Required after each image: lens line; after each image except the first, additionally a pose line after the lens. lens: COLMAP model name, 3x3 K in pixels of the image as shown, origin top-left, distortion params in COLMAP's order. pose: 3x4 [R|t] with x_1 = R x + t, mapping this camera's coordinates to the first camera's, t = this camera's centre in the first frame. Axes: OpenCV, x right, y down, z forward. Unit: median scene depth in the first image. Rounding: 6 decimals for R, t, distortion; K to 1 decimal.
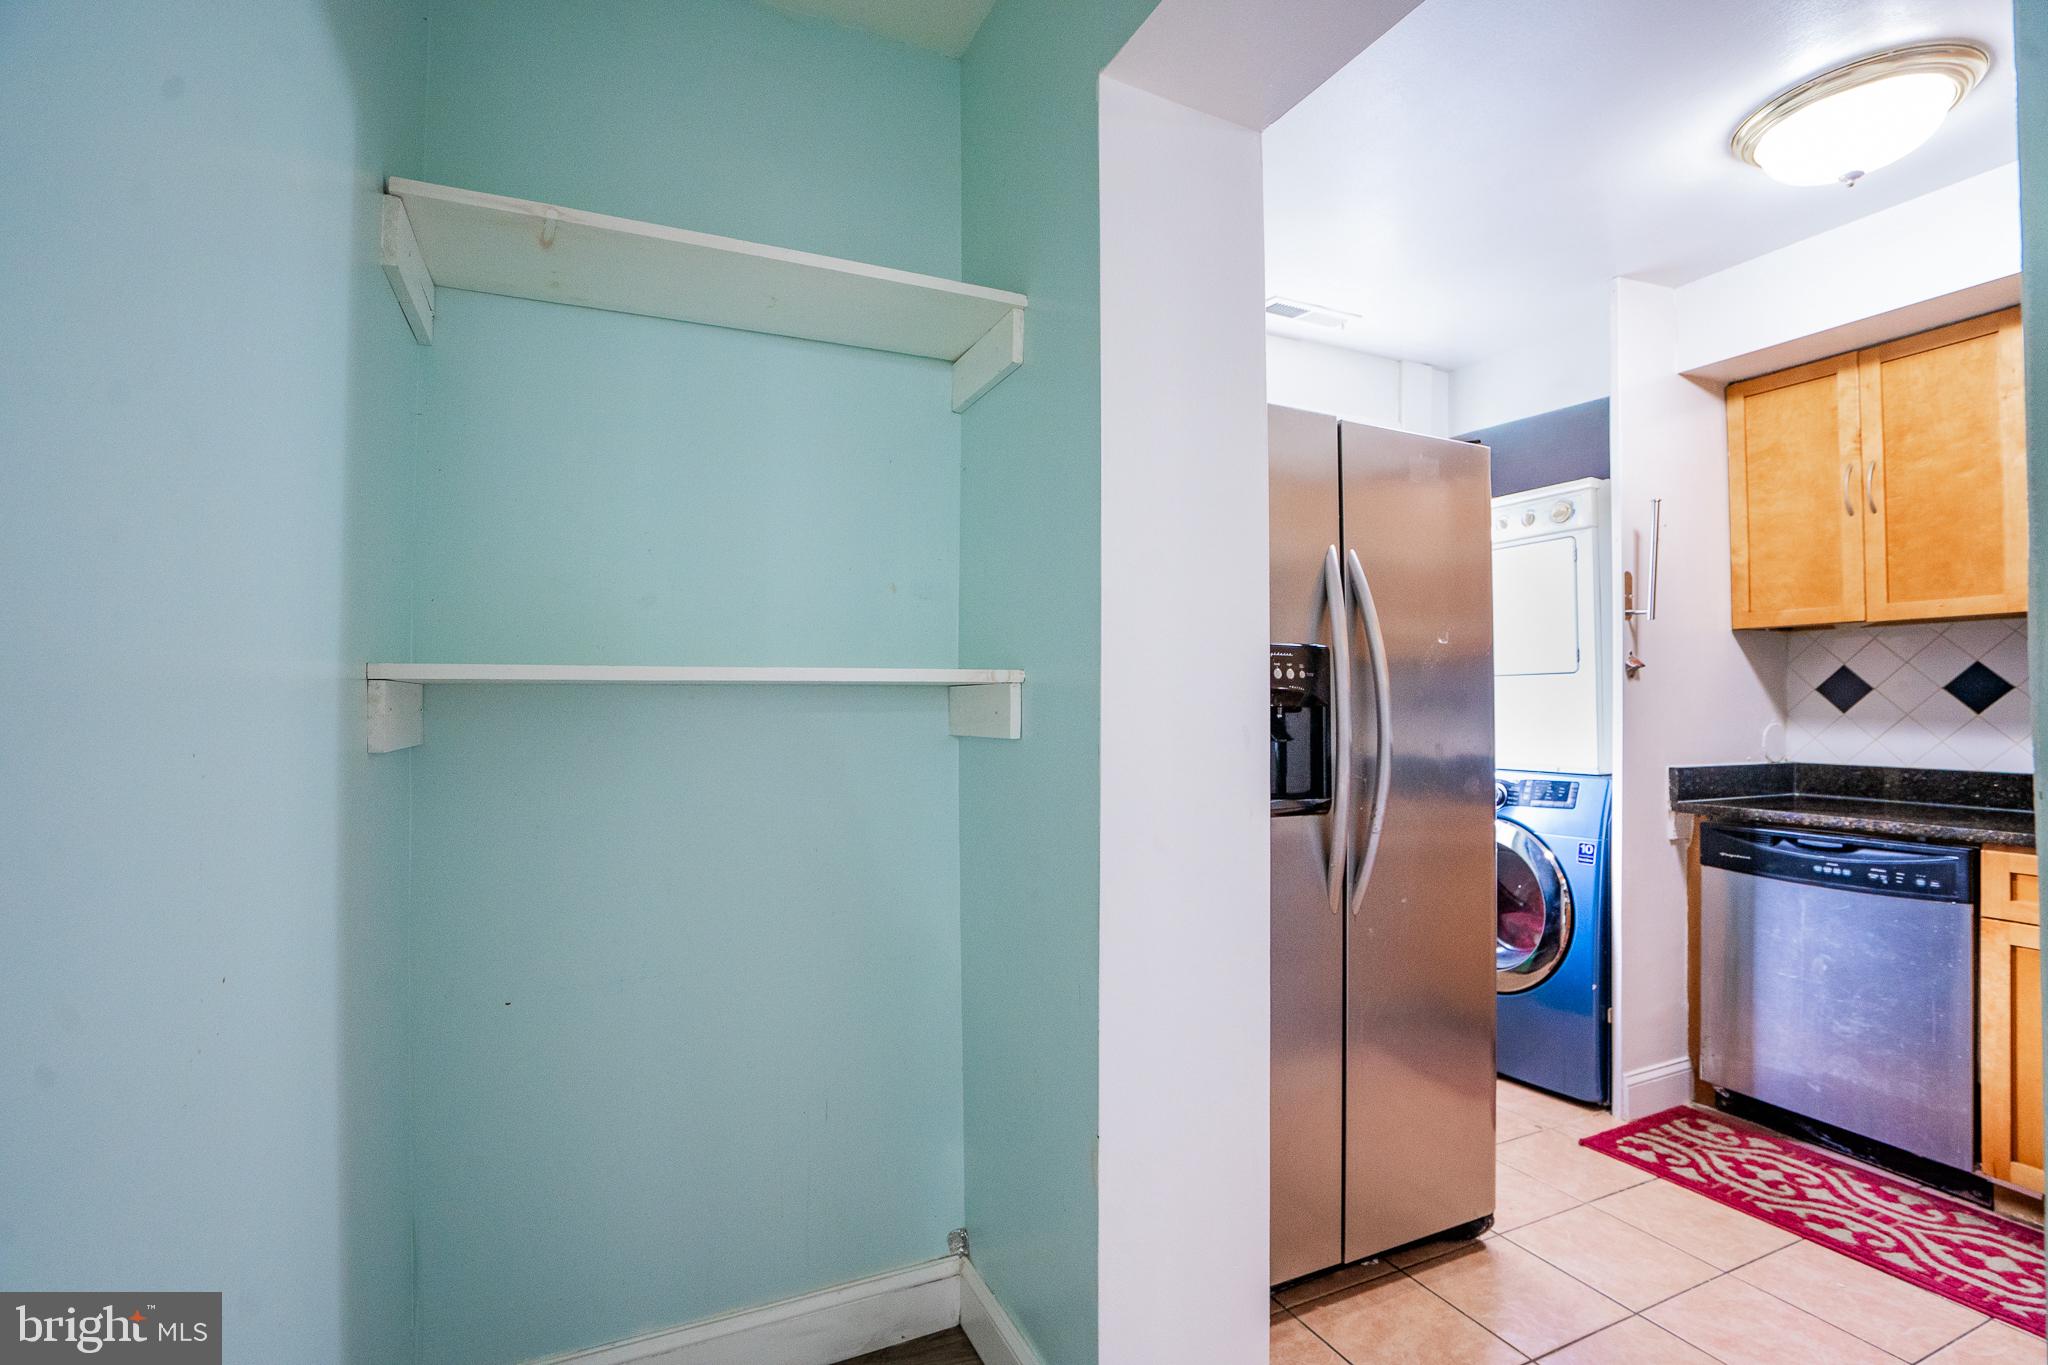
lens RADIAL K [[944.3, 0, 1000.9], [0, 944.3, 688.7], [0, 0, 1]] dist [-0.046345, 0.013523]
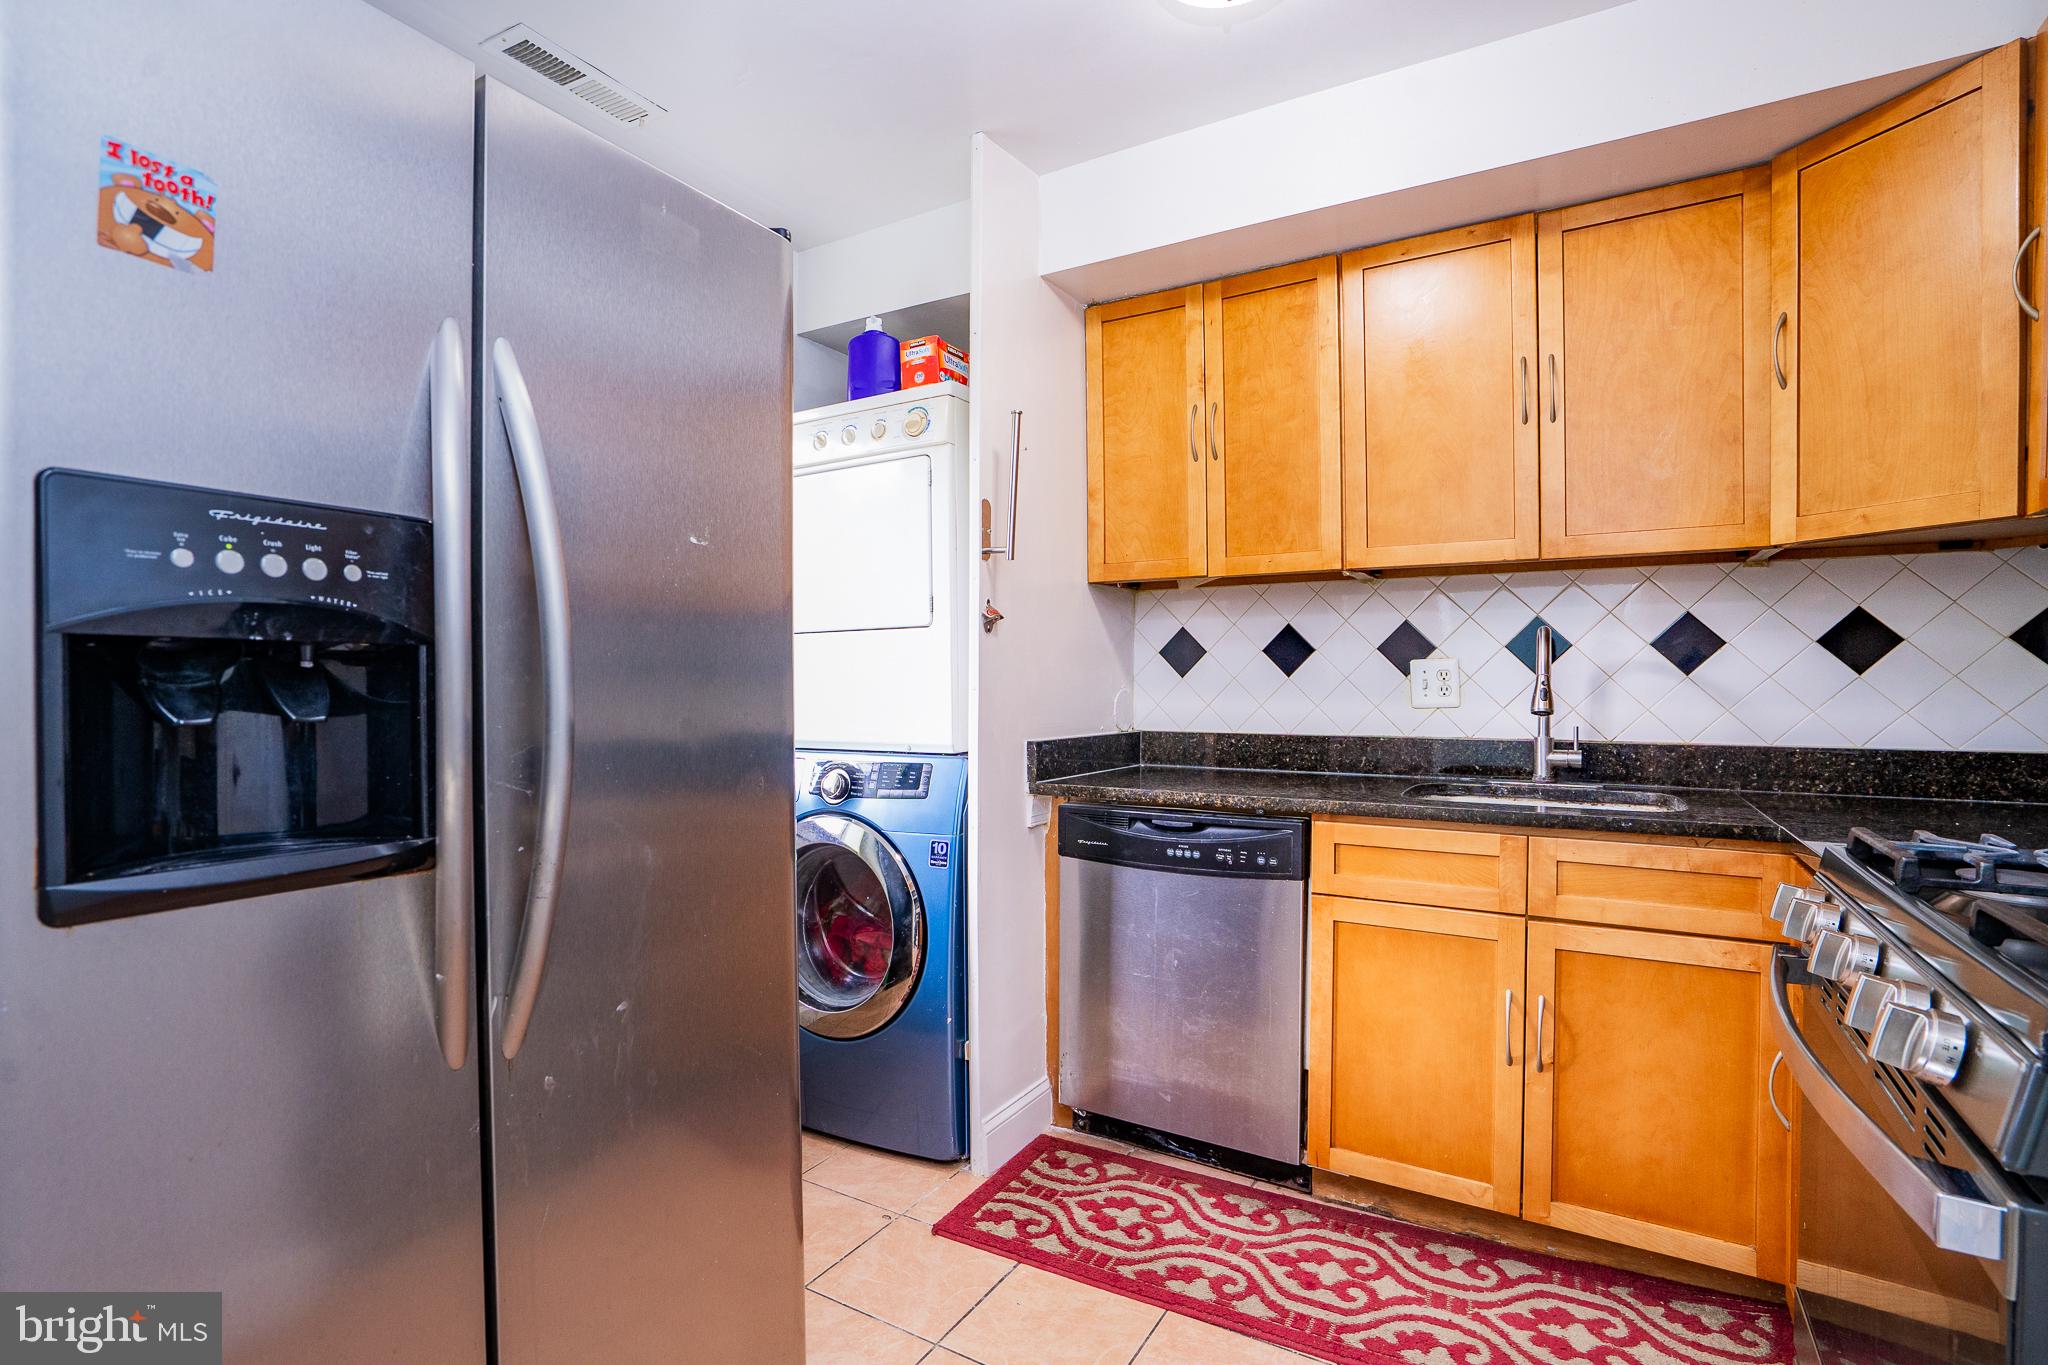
lens RADIAL K [[966.5, 0, 996.4], [0, 966.5, 687.0], [0, 0, 1]] dist [-0.070253, 0.027247]
pose [[0.827707, -0.006012, 0.561129, 0.237388], [-0.005645, 0.999803, 0.019039, 0.022110], [-0.561132, -0.018926, 0.827510, 0.333292]]
